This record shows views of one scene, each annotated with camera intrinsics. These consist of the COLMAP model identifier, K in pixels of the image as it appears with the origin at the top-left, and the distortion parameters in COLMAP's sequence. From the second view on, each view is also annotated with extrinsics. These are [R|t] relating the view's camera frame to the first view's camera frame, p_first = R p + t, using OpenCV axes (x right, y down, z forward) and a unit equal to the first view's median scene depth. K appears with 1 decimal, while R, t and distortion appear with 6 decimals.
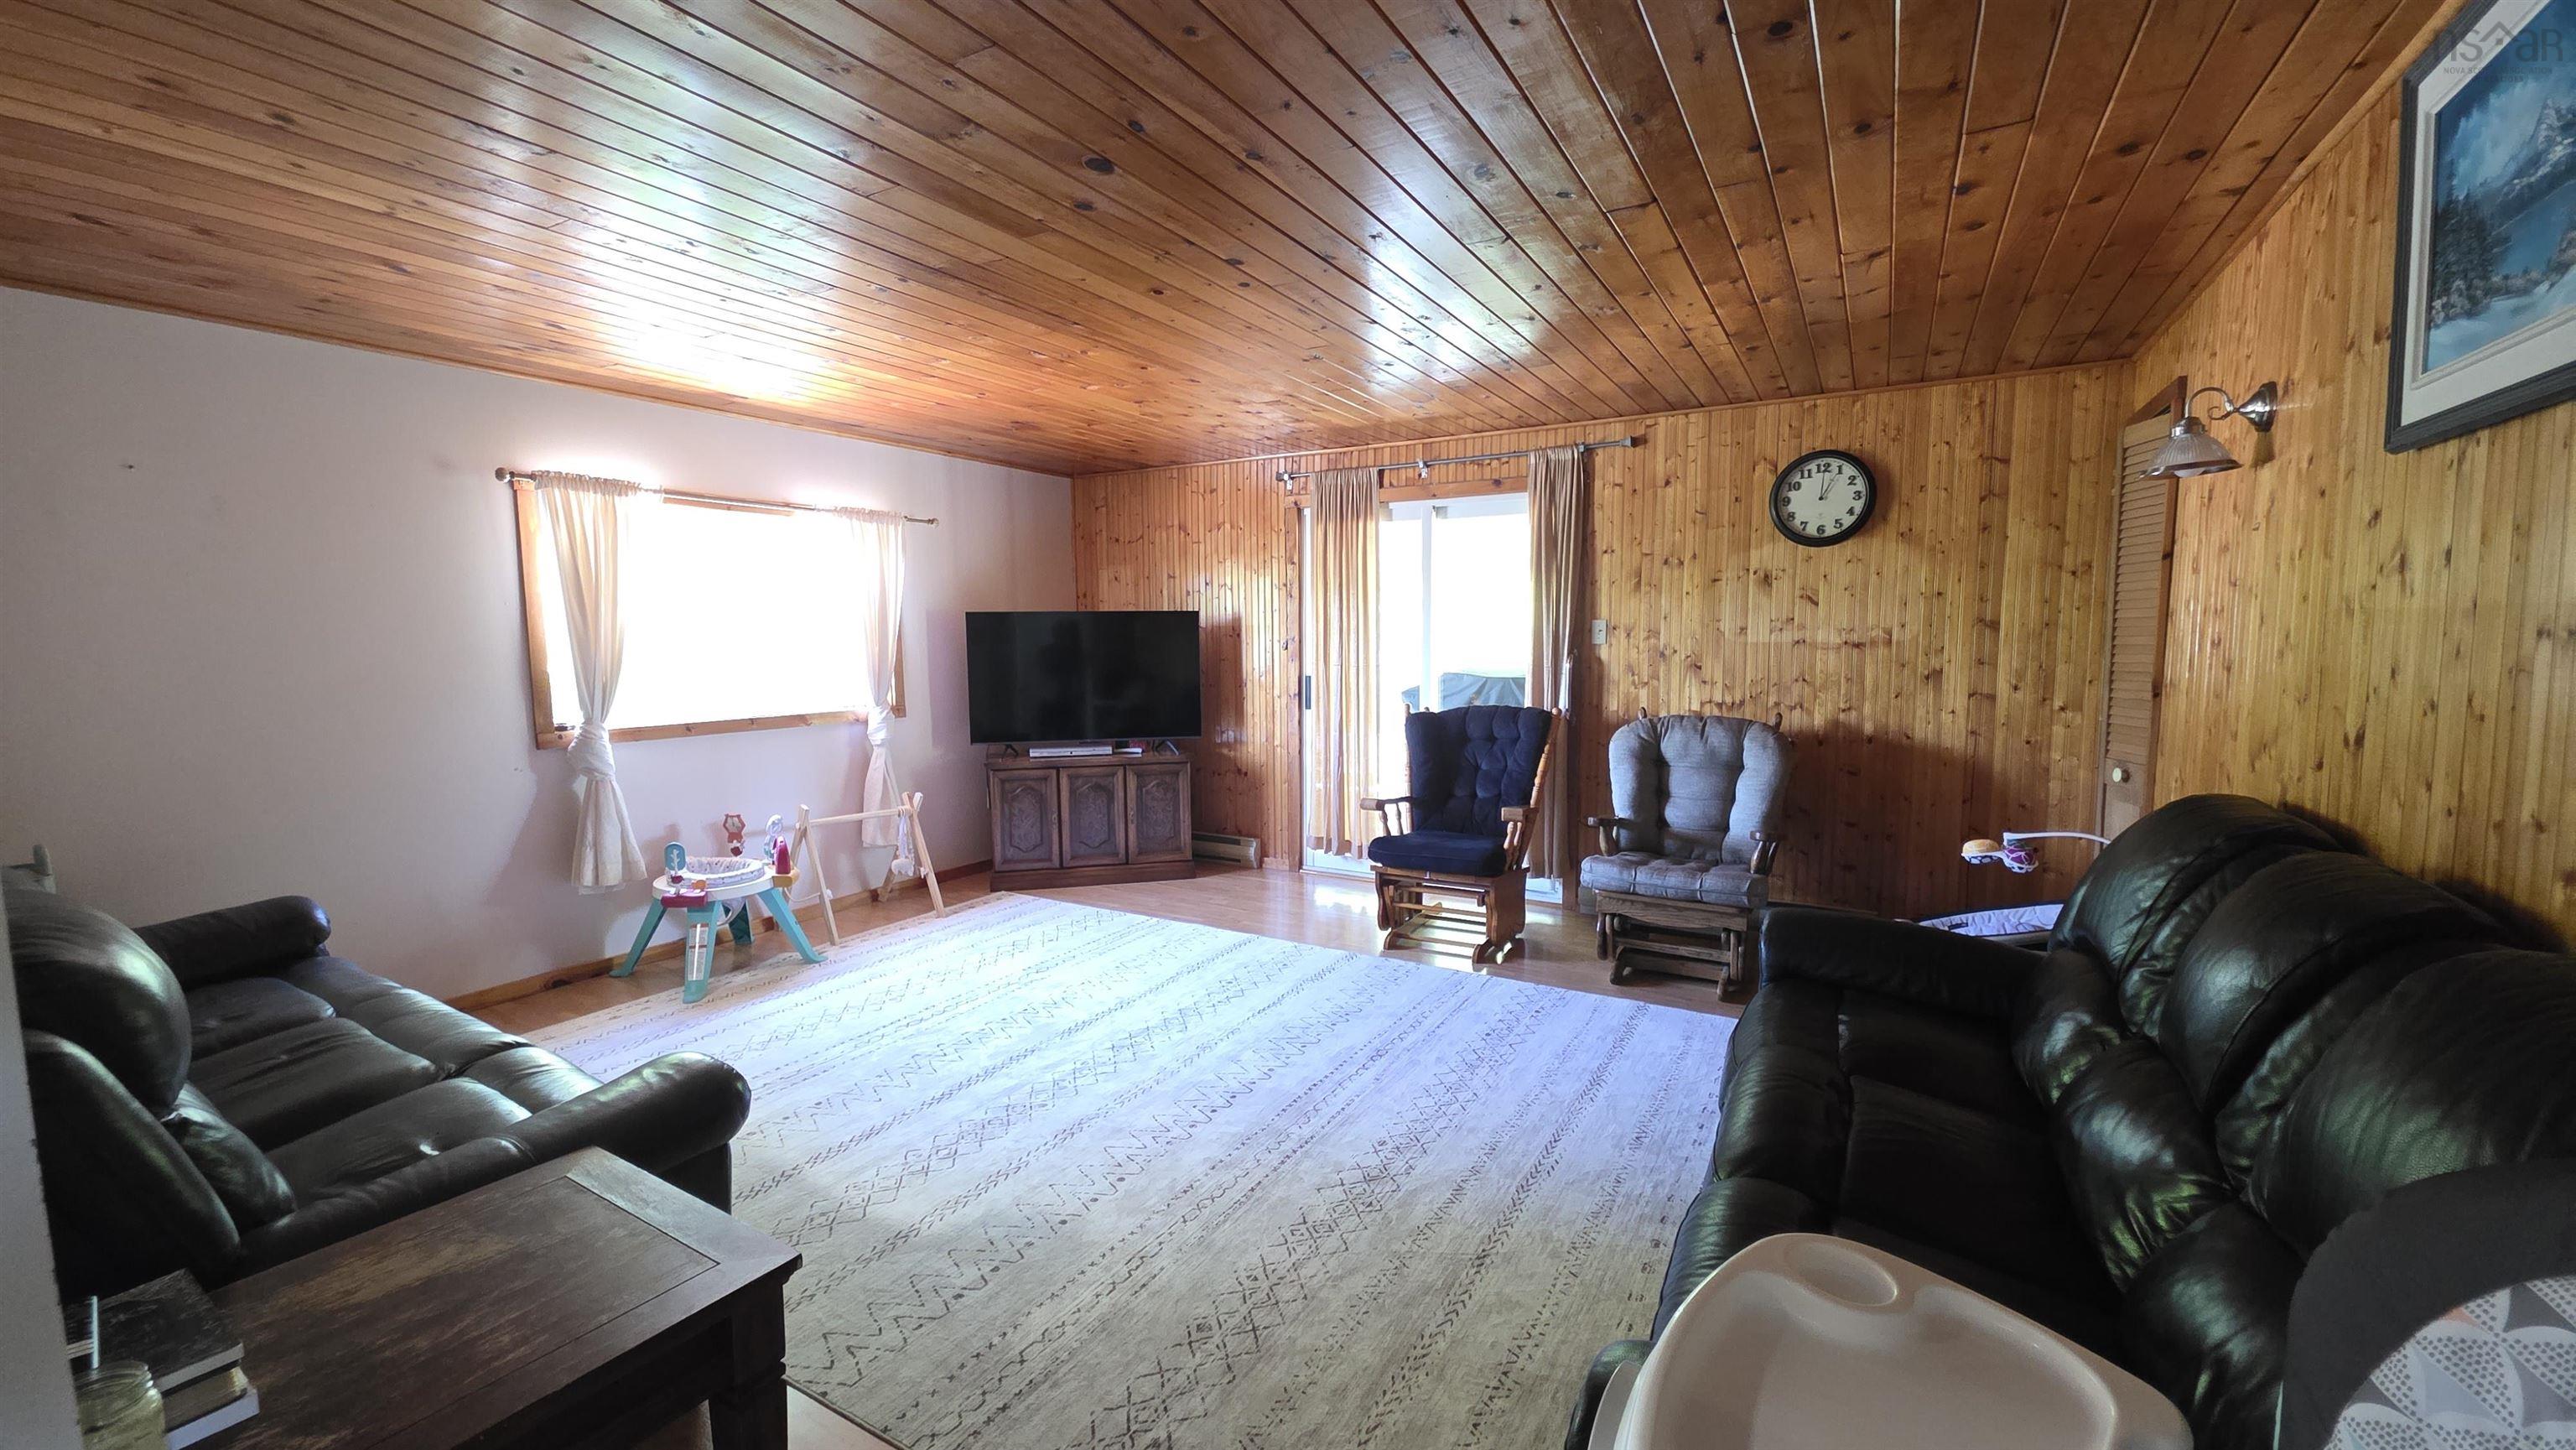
lens RADIAL K [[1019.4, 0, 1286.6], [0, 1019.4, 725.9], [0, 0, 1]] dist [0.003410, -0.003386]
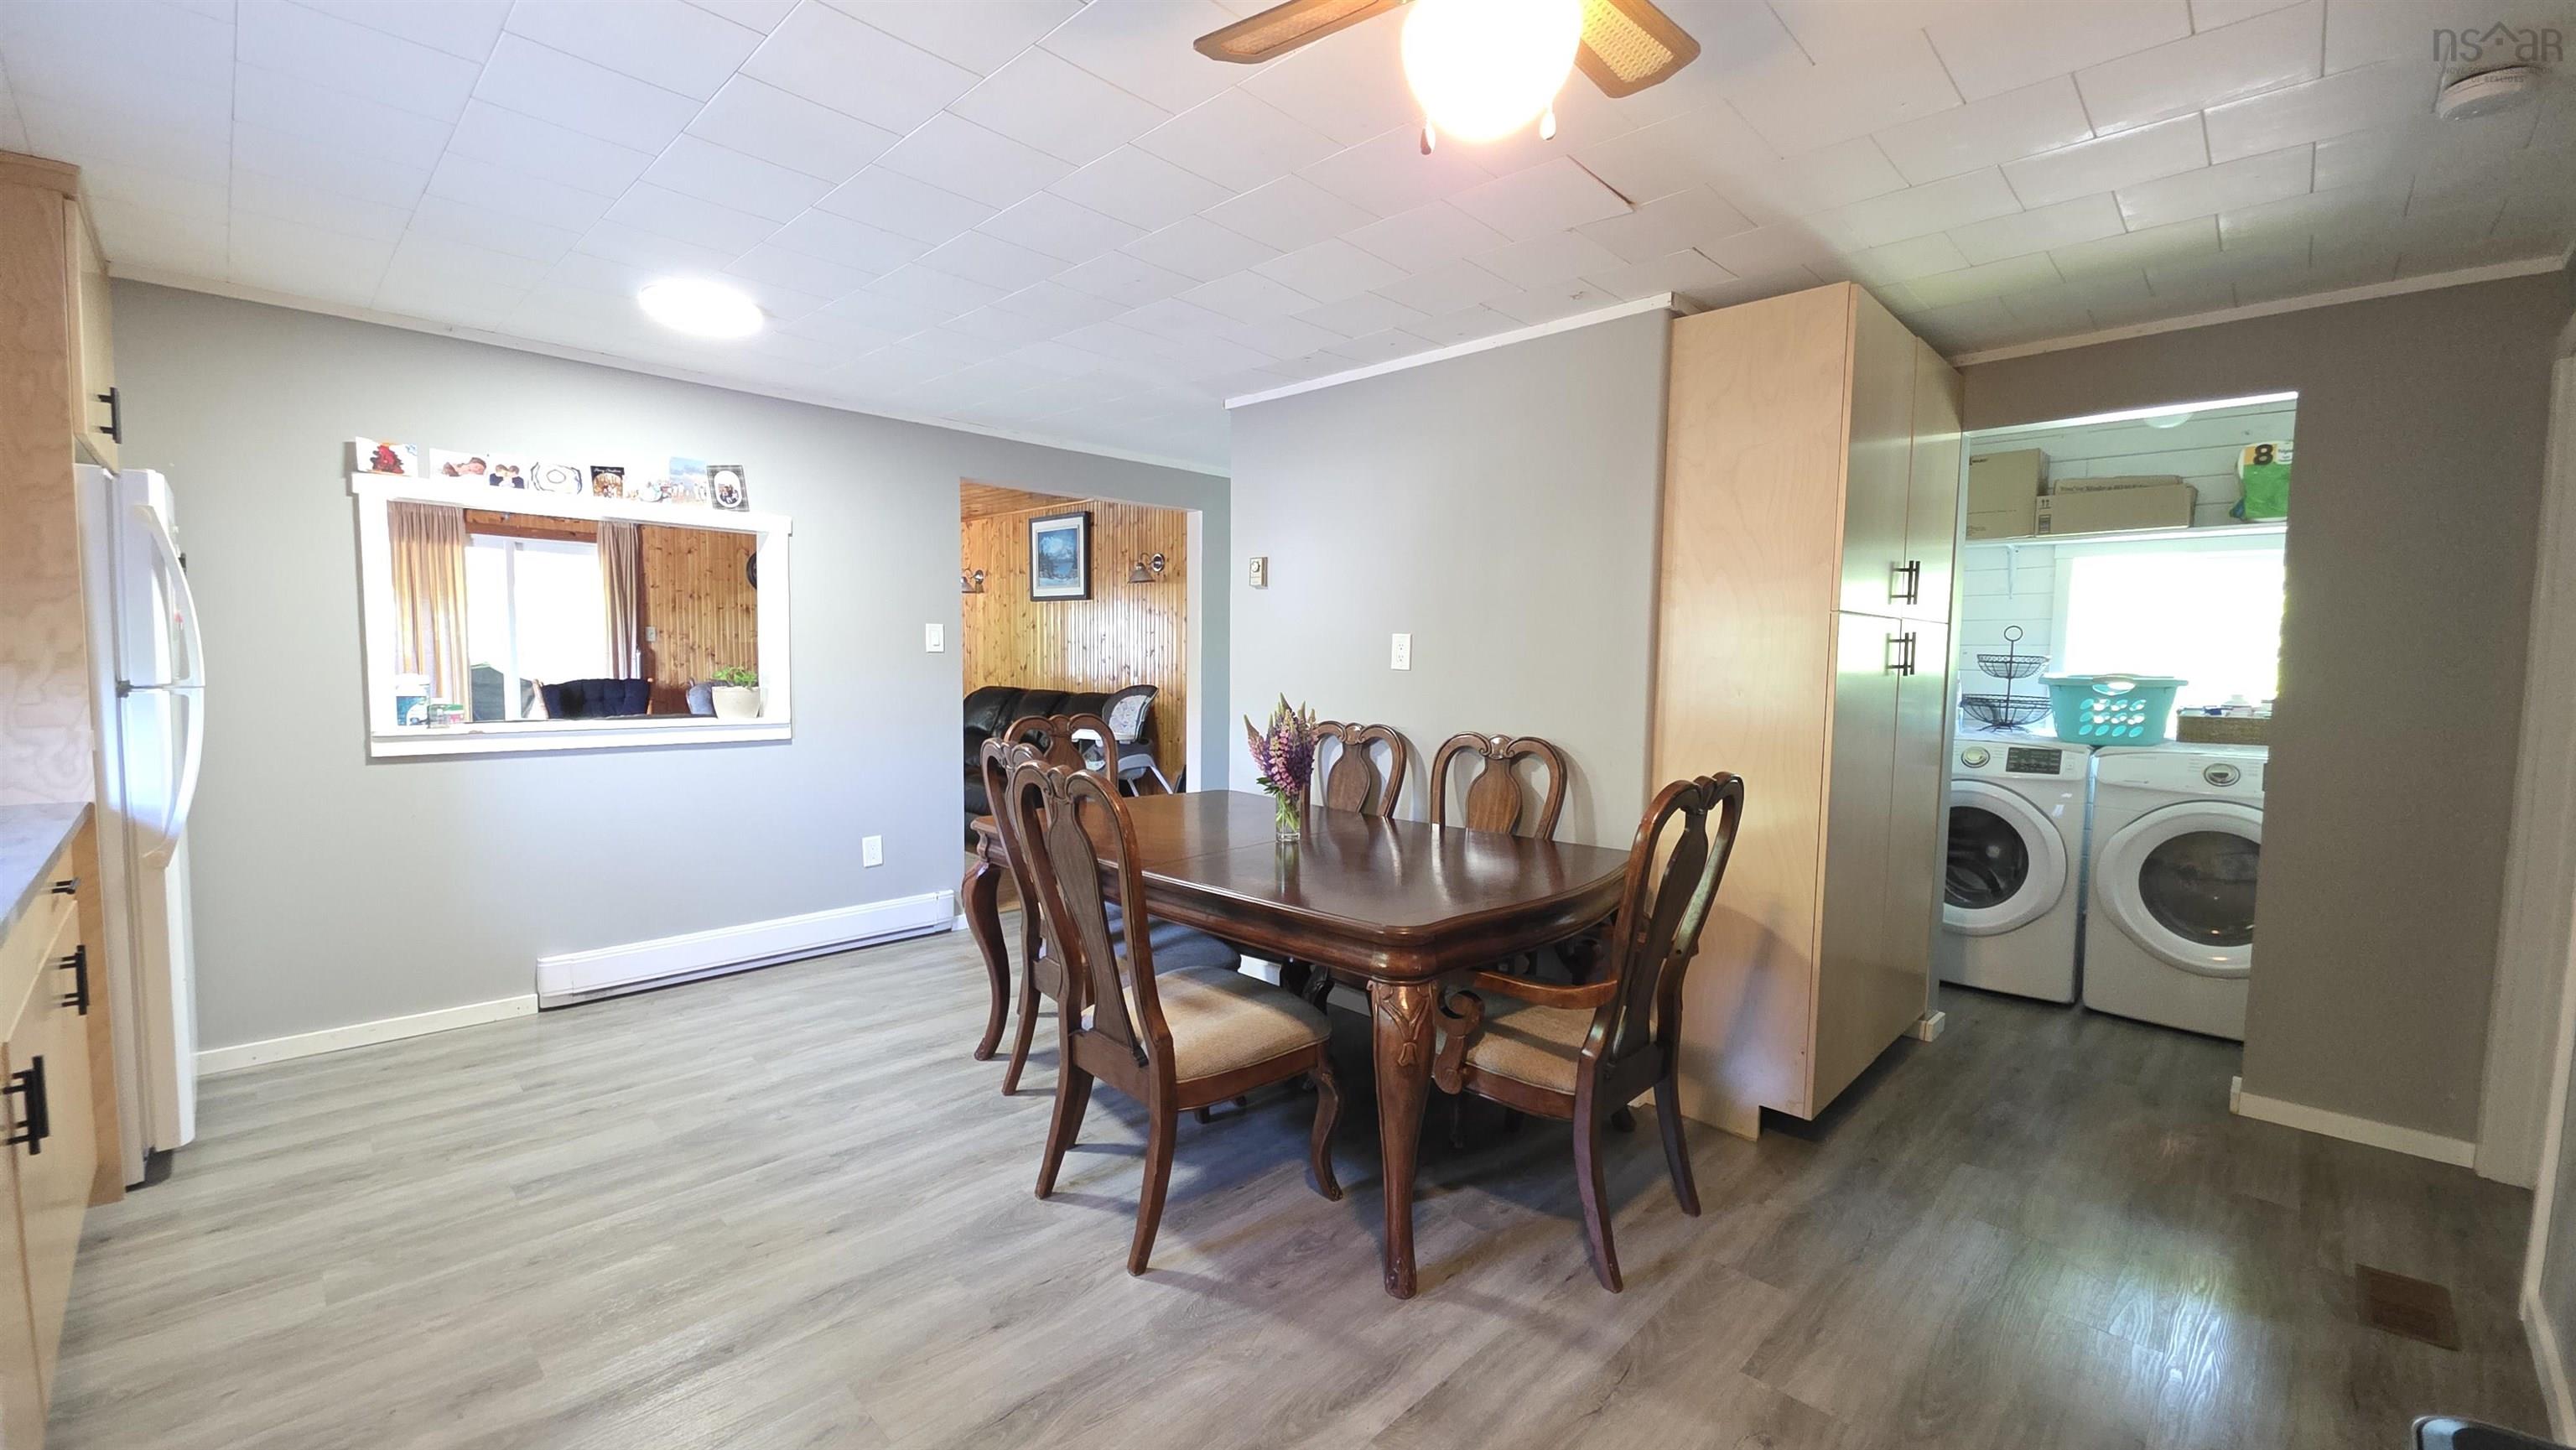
lens RADIAL K [[1019.4, 0, 1295.0], [0, 1019.4, 727.5], [0, 0, 1]] dist [0.003410, -0.003386]
pose [[0.229215, -0.057607, 0.971670, -1.194018], [0.068399, 0.996733, 0.042957, 0.067202], [-0.970970, 0.056615, 0.232407, -0.447359]]
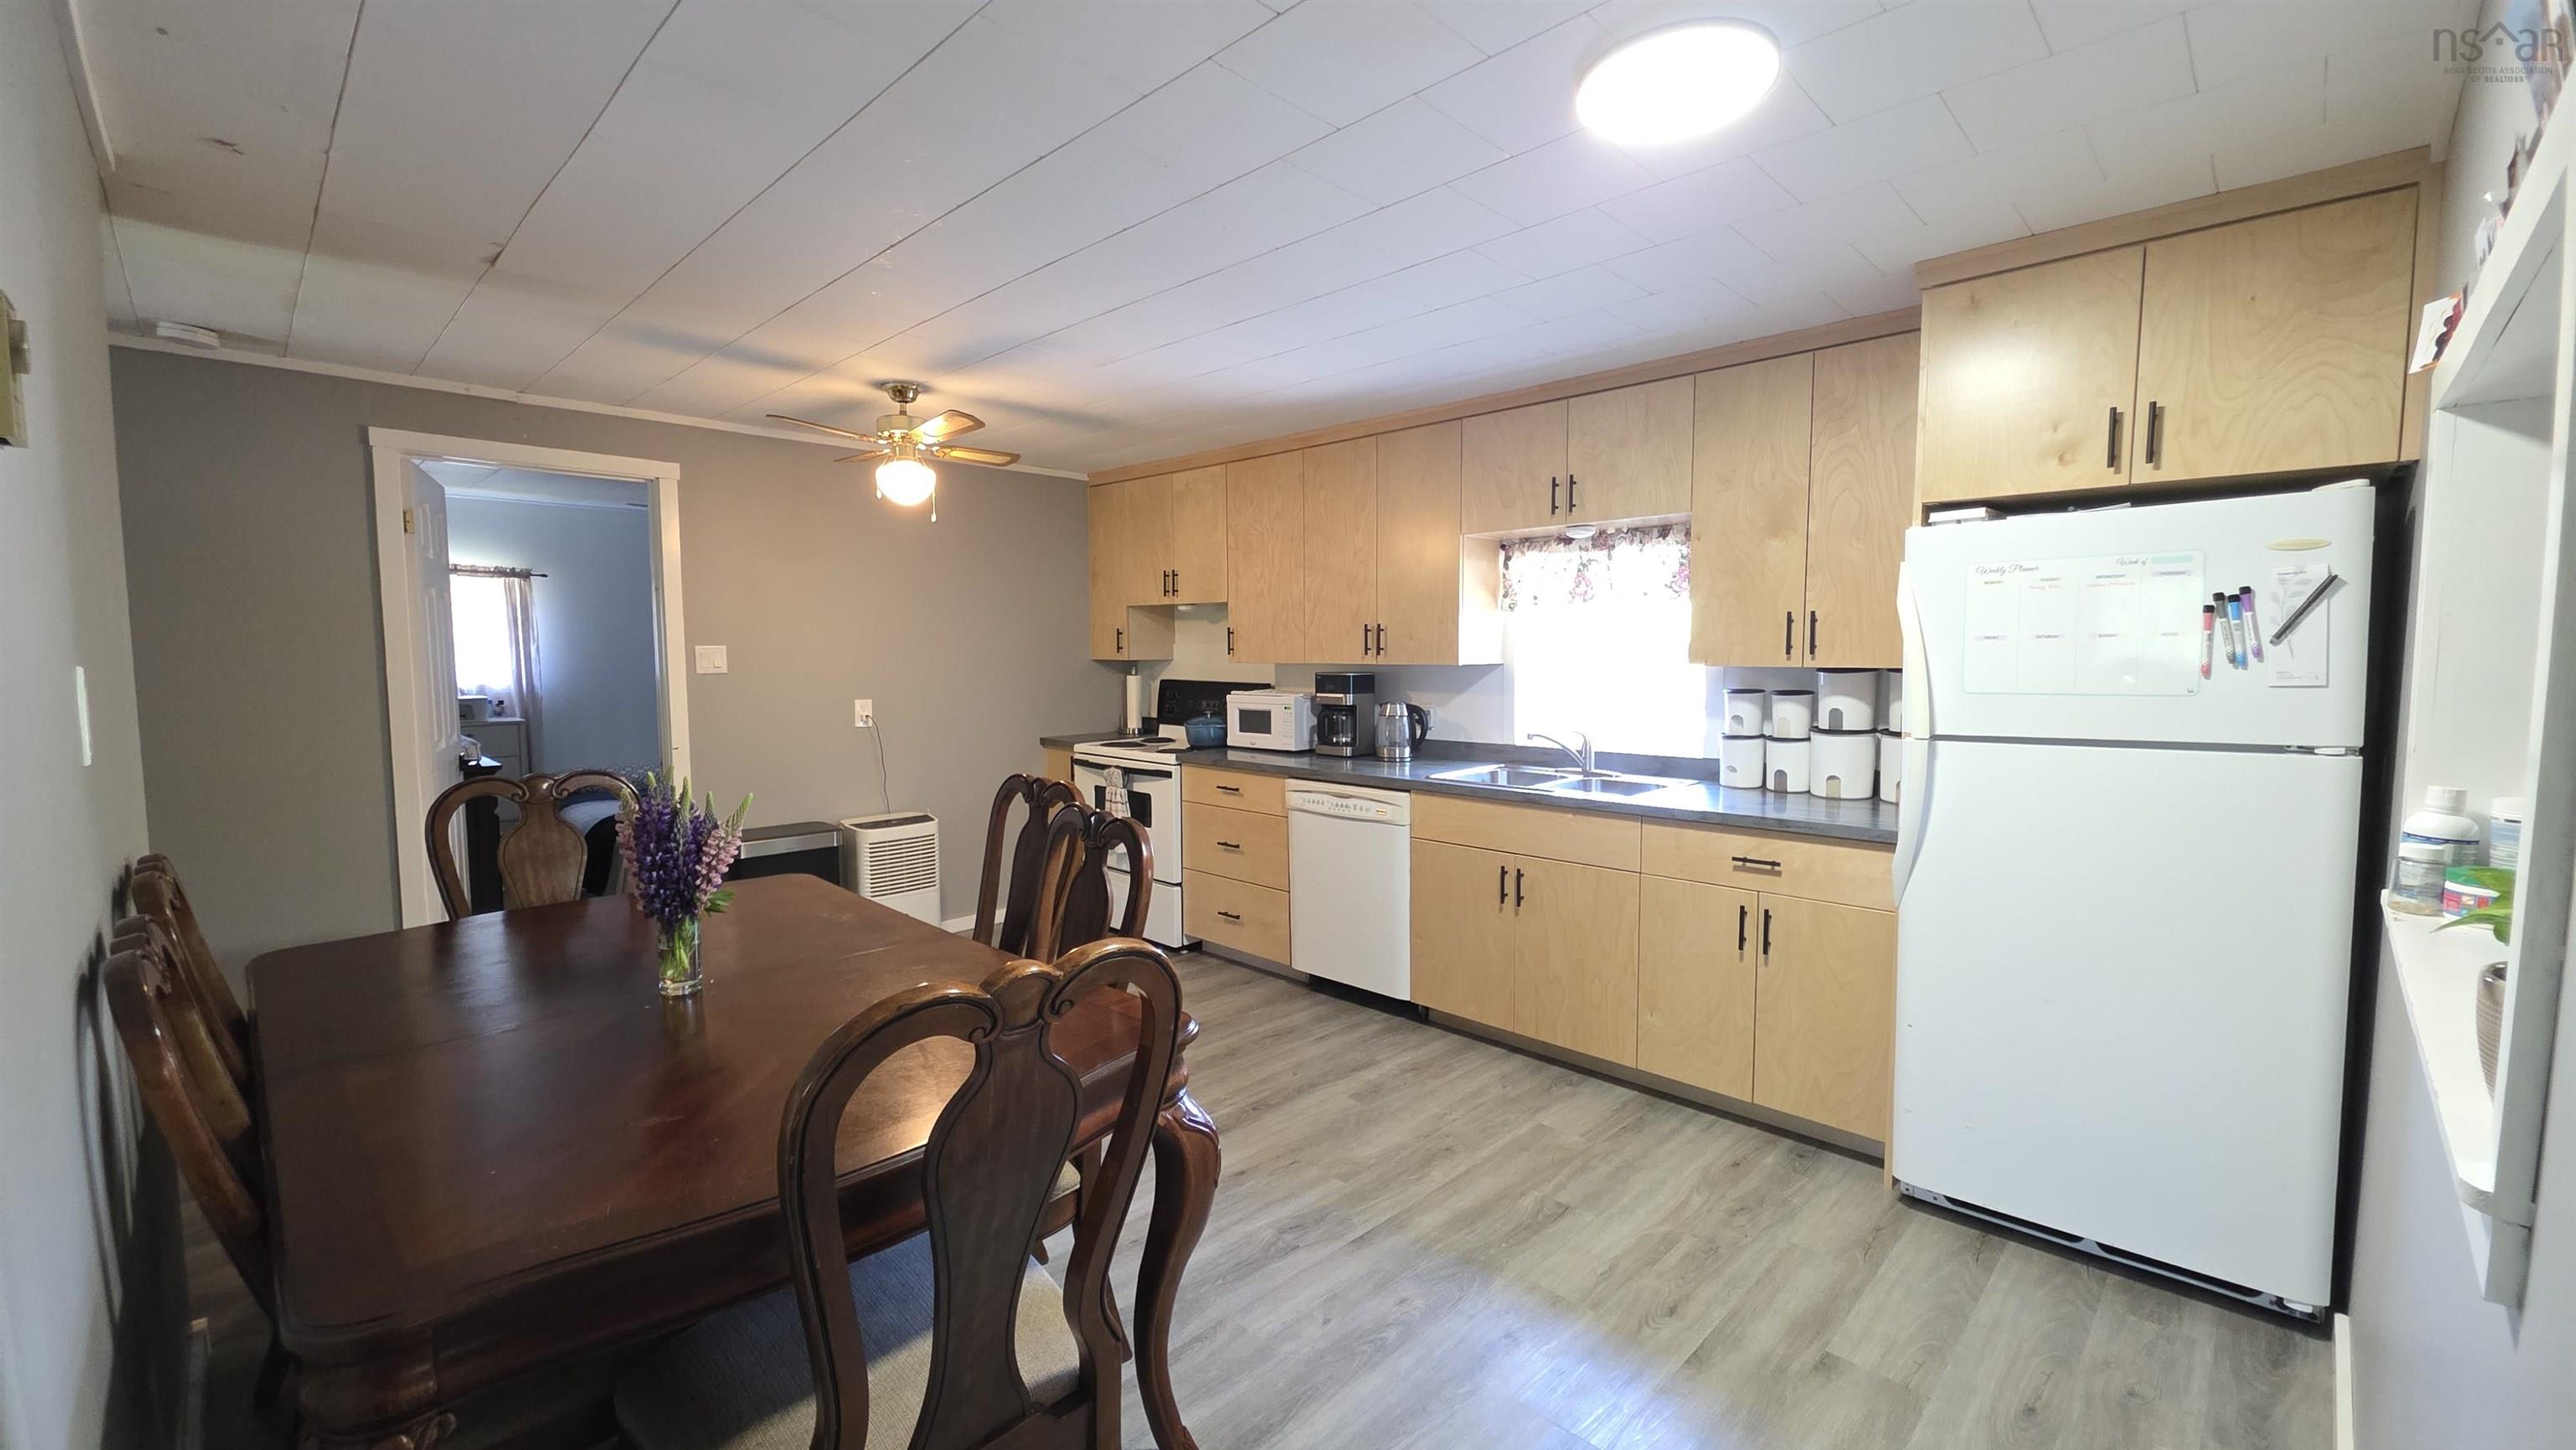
lens RADIAL K [[1019.4, 0, 1291.0], [0, 1019.4, 727.5], [0, 0, 1]] dist [0.003410, -0.003386]
pose [[-0.237687, 0.083076, -0.967783, -0.174617], [-0.087243, 0.990483, 0.106451, -0.007176], [0.967416, 0.109735, -0.228177, 0.065275]]
